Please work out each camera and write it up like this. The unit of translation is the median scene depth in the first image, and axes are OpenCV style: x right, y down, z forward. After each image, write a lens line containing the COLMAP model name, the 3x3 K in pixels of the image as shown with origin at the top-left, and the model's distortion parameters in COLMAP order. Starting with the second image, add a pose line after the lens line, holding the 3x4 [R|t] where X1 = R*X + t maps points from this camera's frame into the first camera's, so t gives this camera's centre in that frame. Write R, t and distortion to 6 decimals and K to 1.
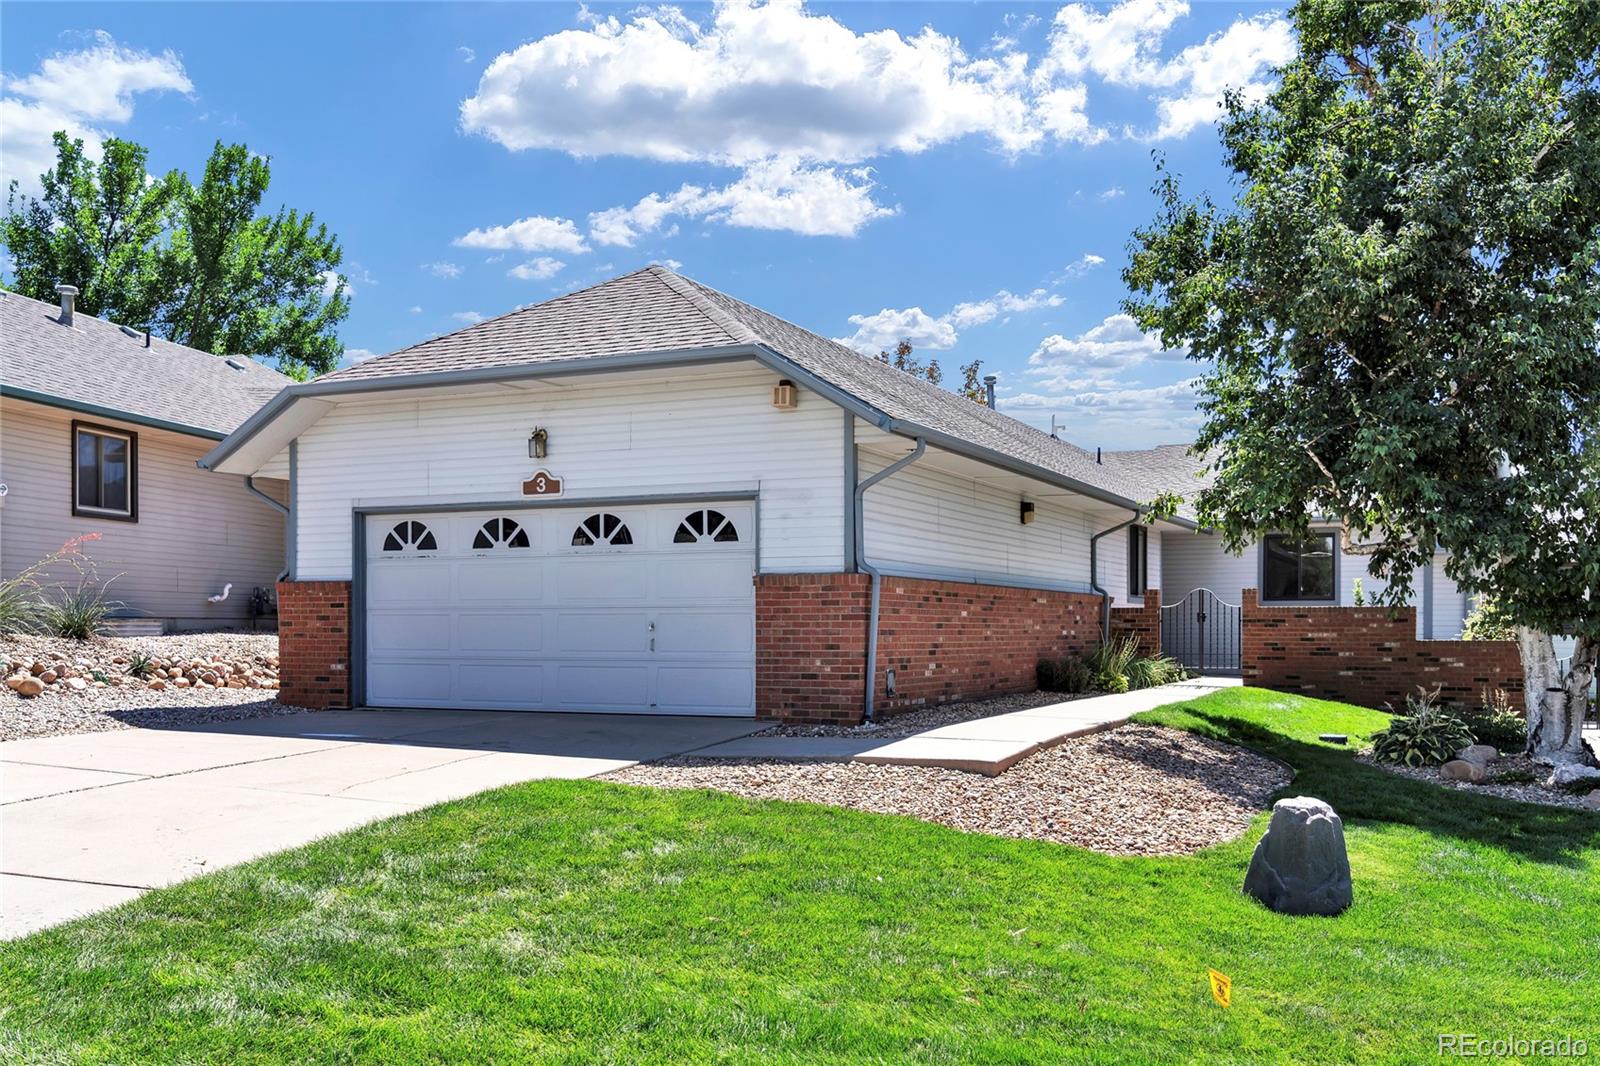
lens RADIAL K [[1438.4, 0, 797.5], [0, 1438.4, 642.6], [0, 0, 1]] dist [0.002585, 0.001657]
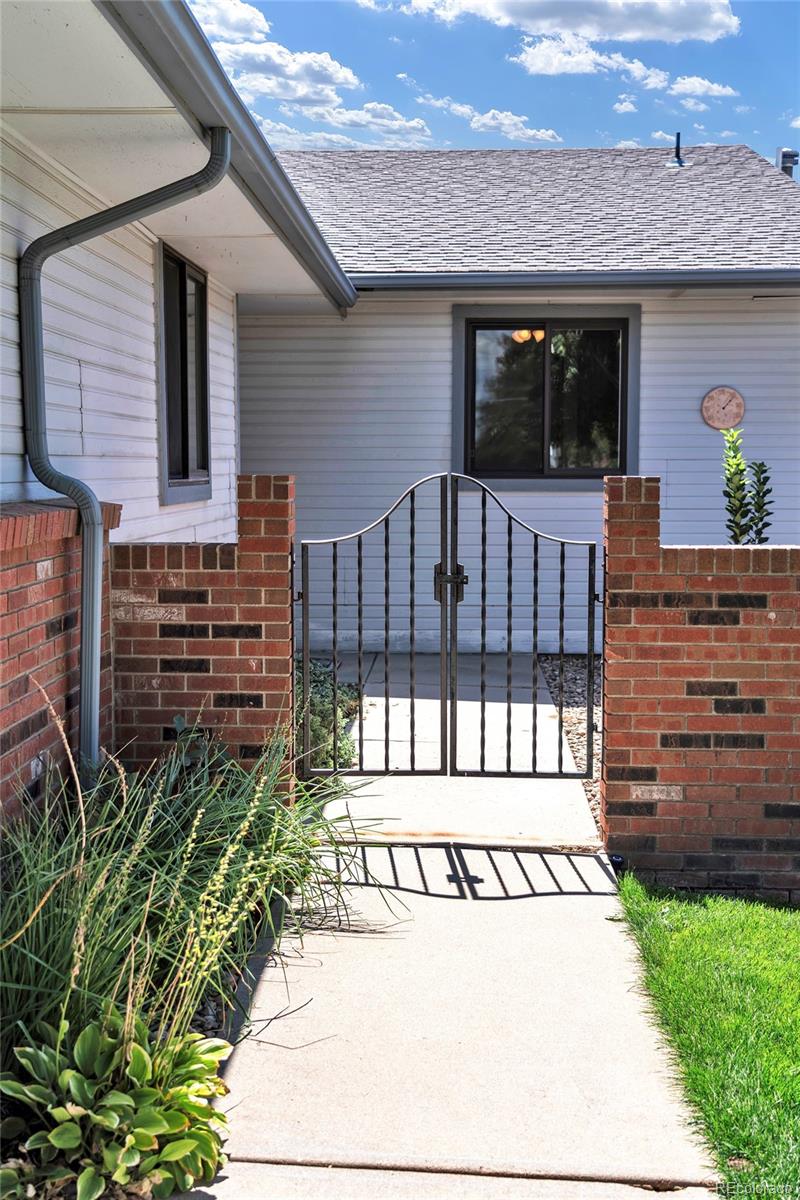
lens RADIAL K [[1511.5, 0, 400.0], [0, 1511.5, 600.0], [0, 0, 1]] dist [0.083599, 0.001753]
pose [[0.917565, -0.034781, 0.396062, 0.228401], [0.002553, 0.996661, 0.081609, -0.052427], [-0.397578, -0.073870, 0.914590, 1.056510]]
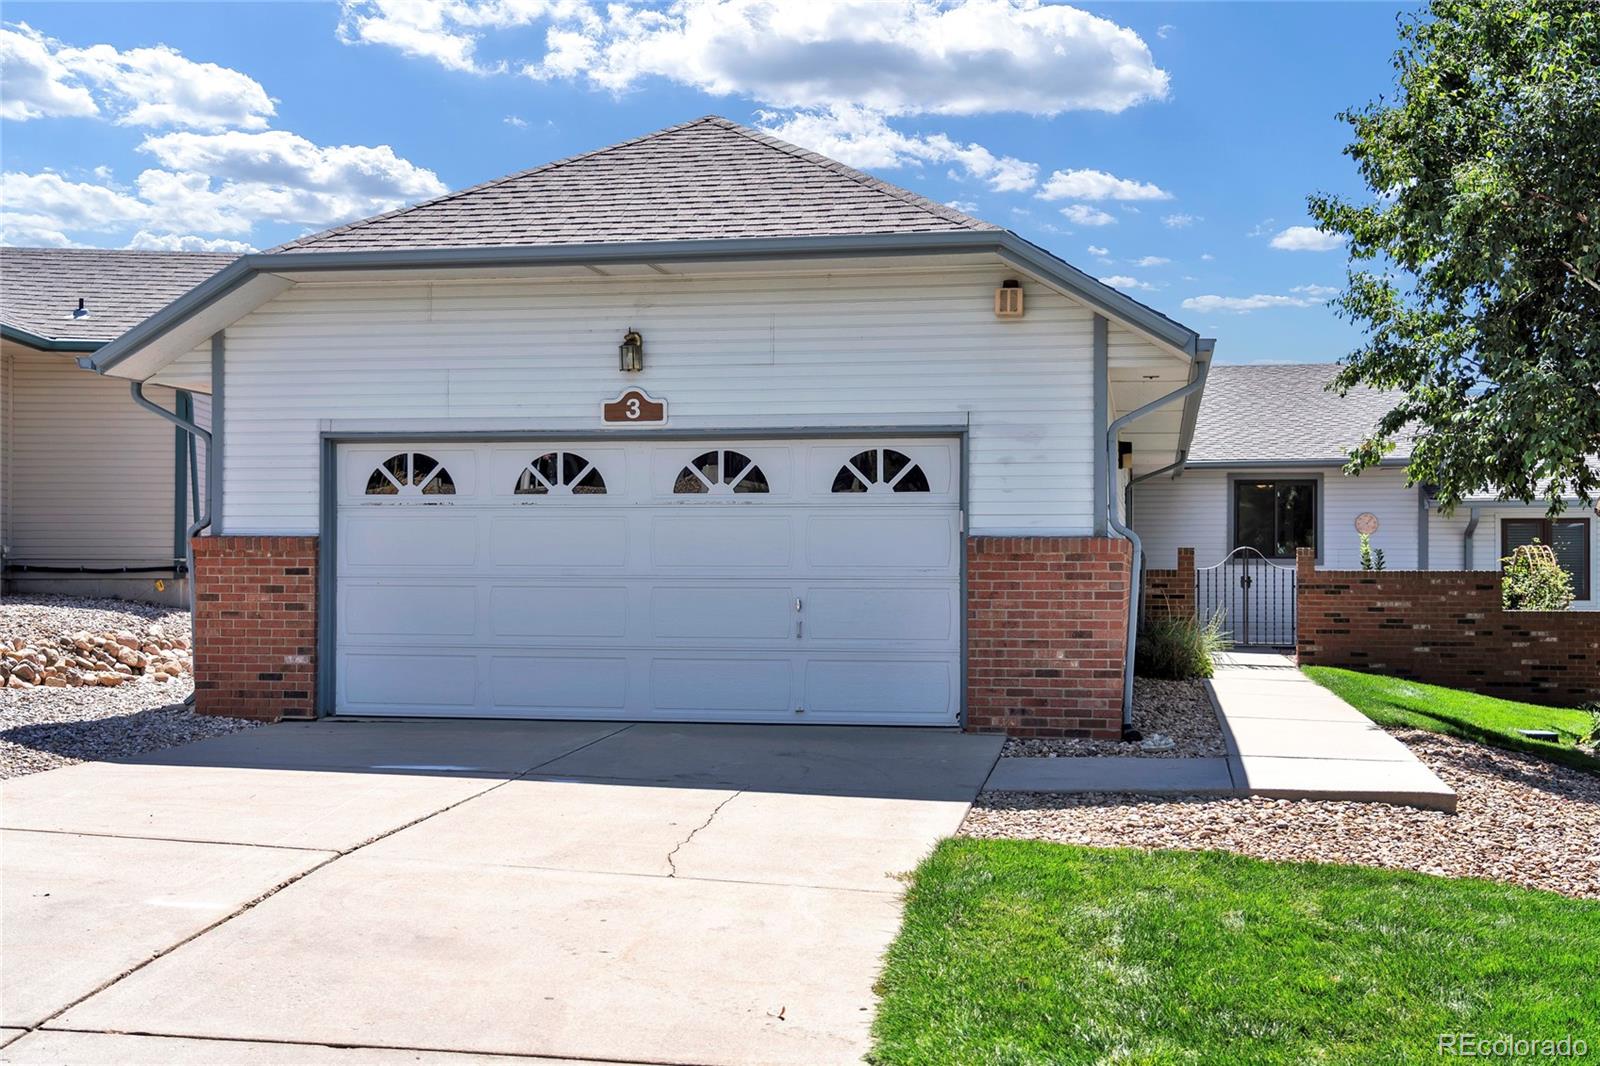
lens RADIAL K [[1736.1, 0, 802.2], [0, 1736.1, 567.8], [0, 0, 1]] dist [0.015595, -0.001255]
pose [[0.970951, 0.004161, 0.239241, -0.292217], [-0.000994, 0.999910, -0.013355, -0.017121], [-0.239275, 0.012730, 0.970868, 0.125864]]
